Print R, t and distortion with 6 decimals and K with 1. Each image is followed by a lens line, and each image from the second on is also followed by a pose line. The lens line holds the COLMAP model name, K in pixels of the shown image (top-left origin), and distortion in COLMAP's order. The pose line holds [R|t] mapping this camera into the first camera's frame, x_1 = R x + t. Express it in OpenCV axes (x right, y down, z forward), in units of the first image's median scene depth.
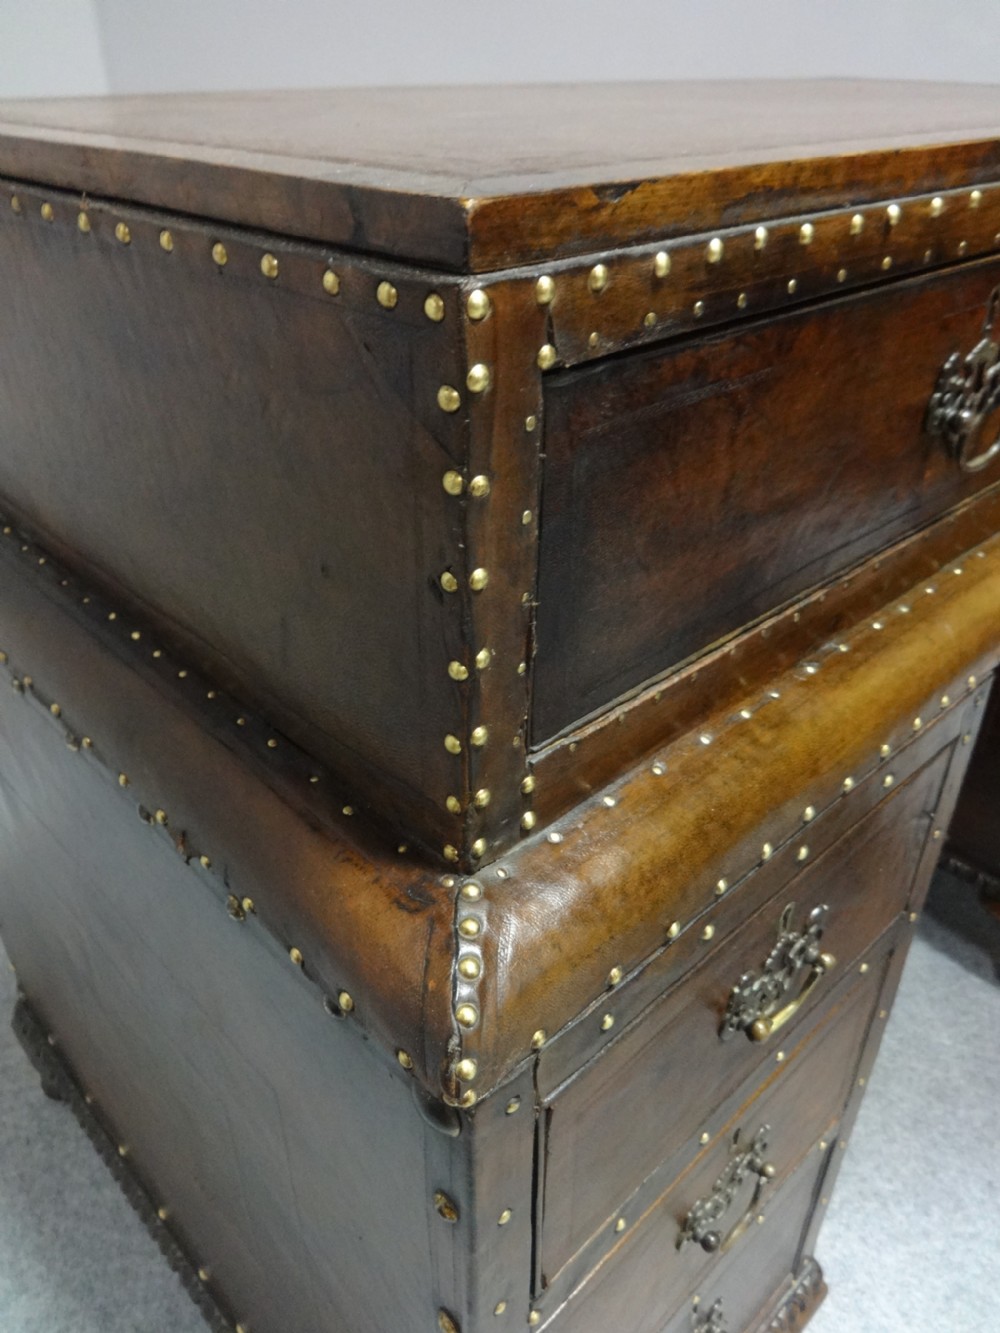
lens RADIAL K [[1003.7, 0, 497.2], [0, 1003.7, 674.2], [0, 0, 1]] dist [-0.008656, 0.000824]
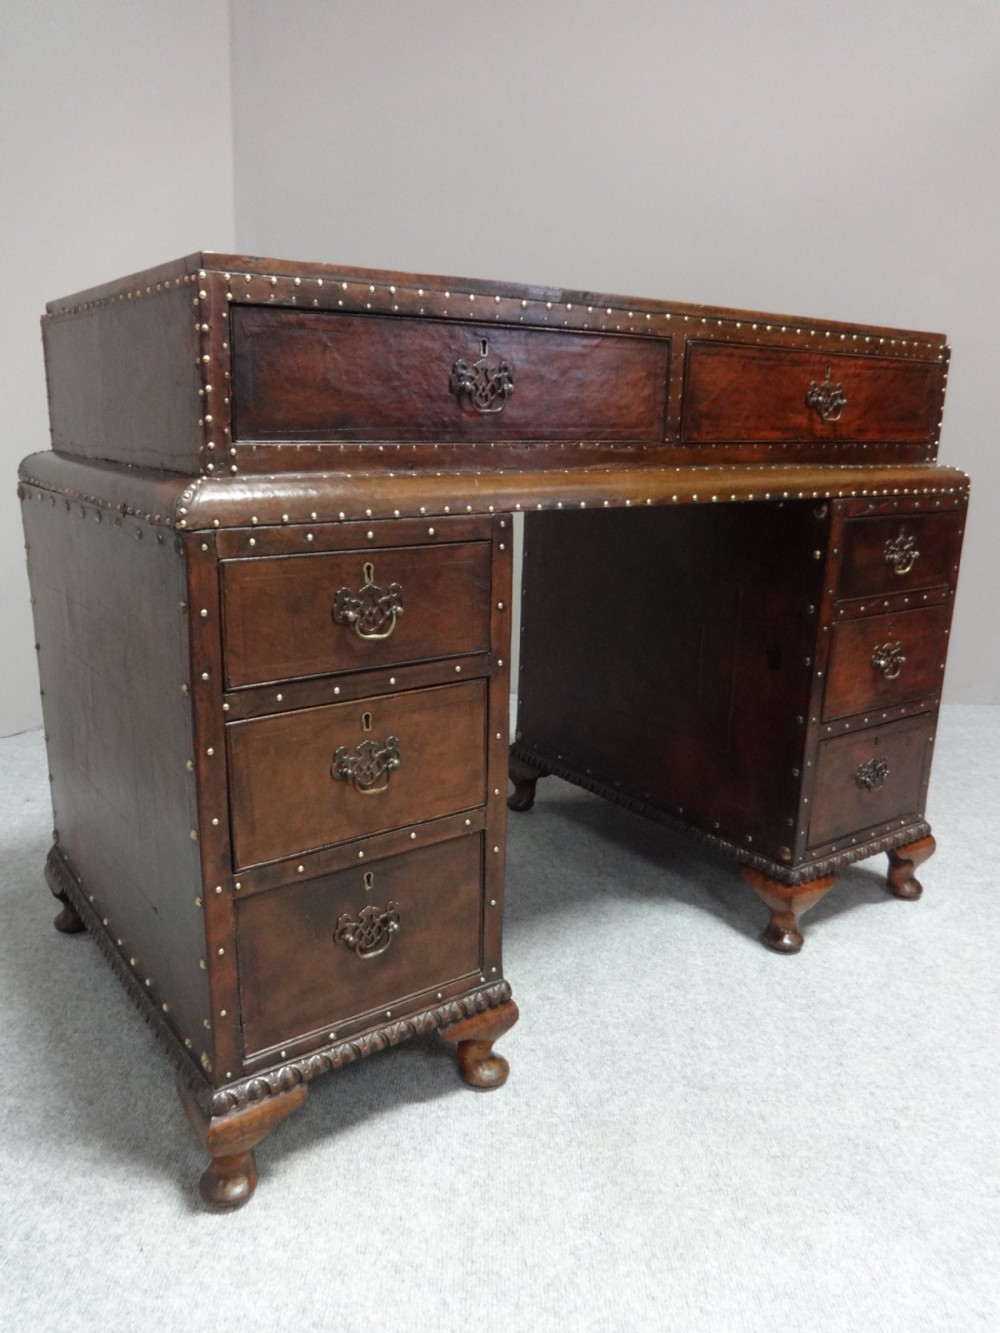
lens RADIAL K [[1003.7, 0, 493.8], [0, 1003.7, 672.8], [0, 0, 1]] dist [-0.008656, 0.000824]
pose [[0.990905, 0.038158, -0.129039, 1.326078], [-0.078340, 0.943270, -0.322652, 1.790902], [0.109407, 0.329827, 0.937680, -1.581857]]
